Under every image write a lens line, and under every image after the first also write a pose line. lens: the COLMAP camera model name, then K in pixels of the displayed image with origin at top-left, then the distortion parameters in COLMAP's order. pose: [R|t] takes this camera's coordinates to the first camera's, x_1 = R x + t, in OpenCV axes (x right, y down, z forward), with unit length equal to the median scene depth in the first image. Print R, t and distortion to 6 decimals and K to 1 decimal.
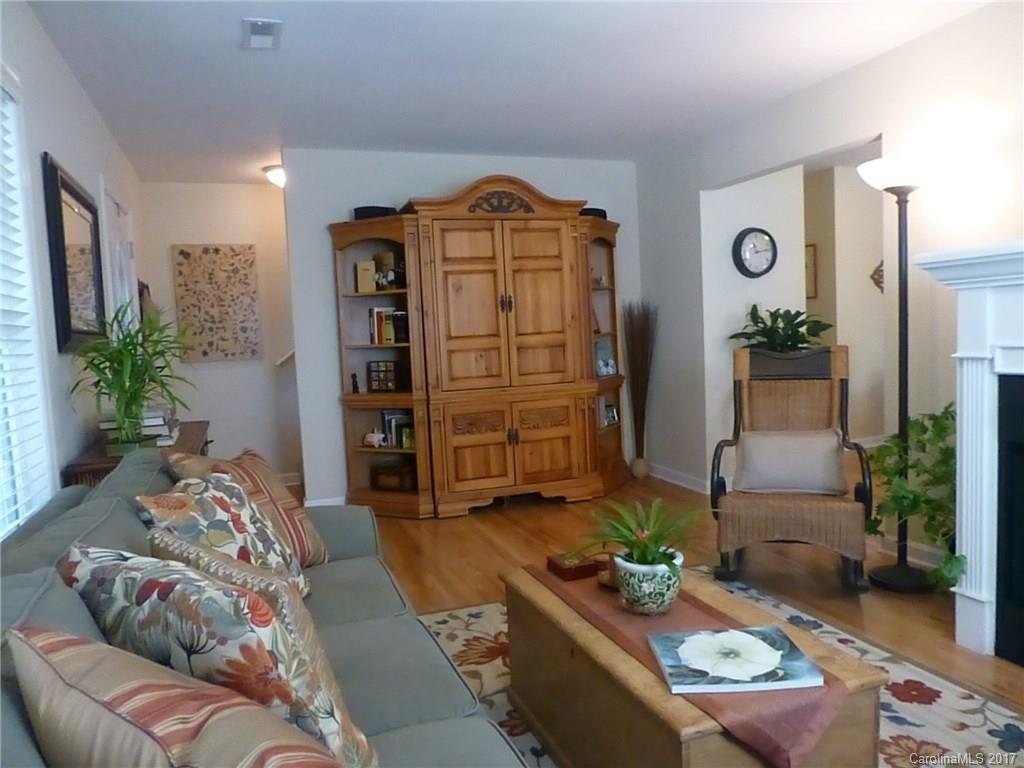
lens RADIAL K [[733.6, 0, 513.4], [0, 733.6, 385.2], [0, 0, 1]] dist [-0.043555, -0.000862]
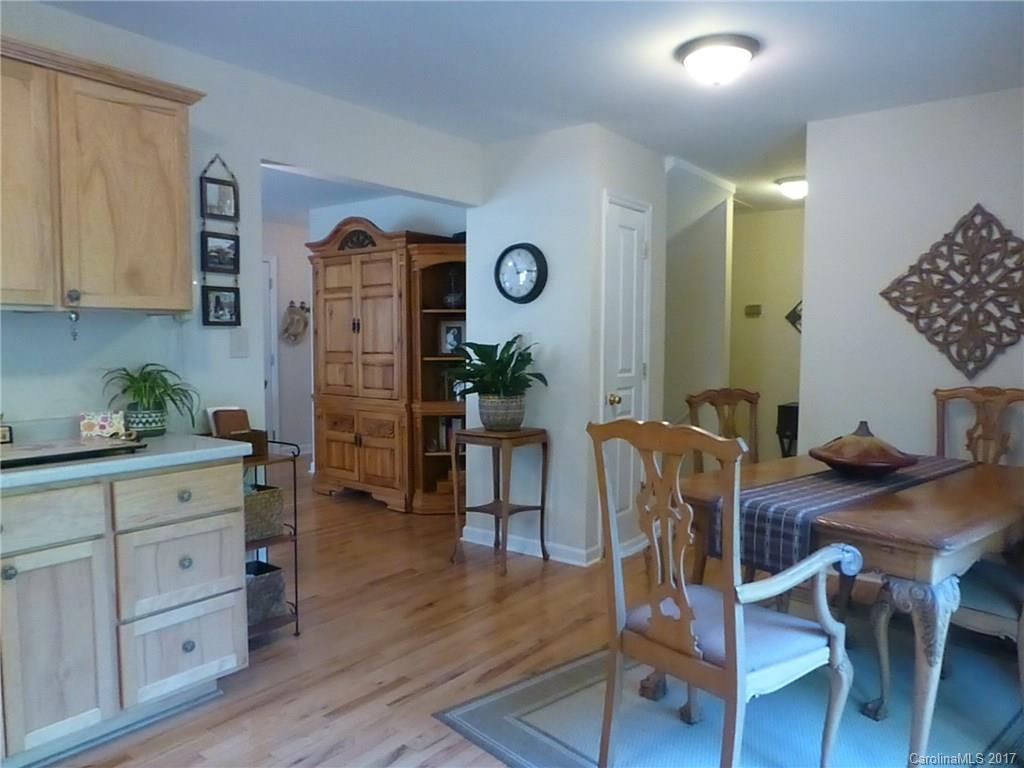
lens RADIAL K [[733.6, 0, 511.3], [0, 733.6, 382.5], [0, 0, 1]] dist [-0.043555, -0.000862]
pose [[0.522184, 0.101540, -0.846767, 1.117919], [-0.093950, 0.993693, 0.061222, -0.115924], [0.847642, 0.047584, 0.528430, 0.594755]]
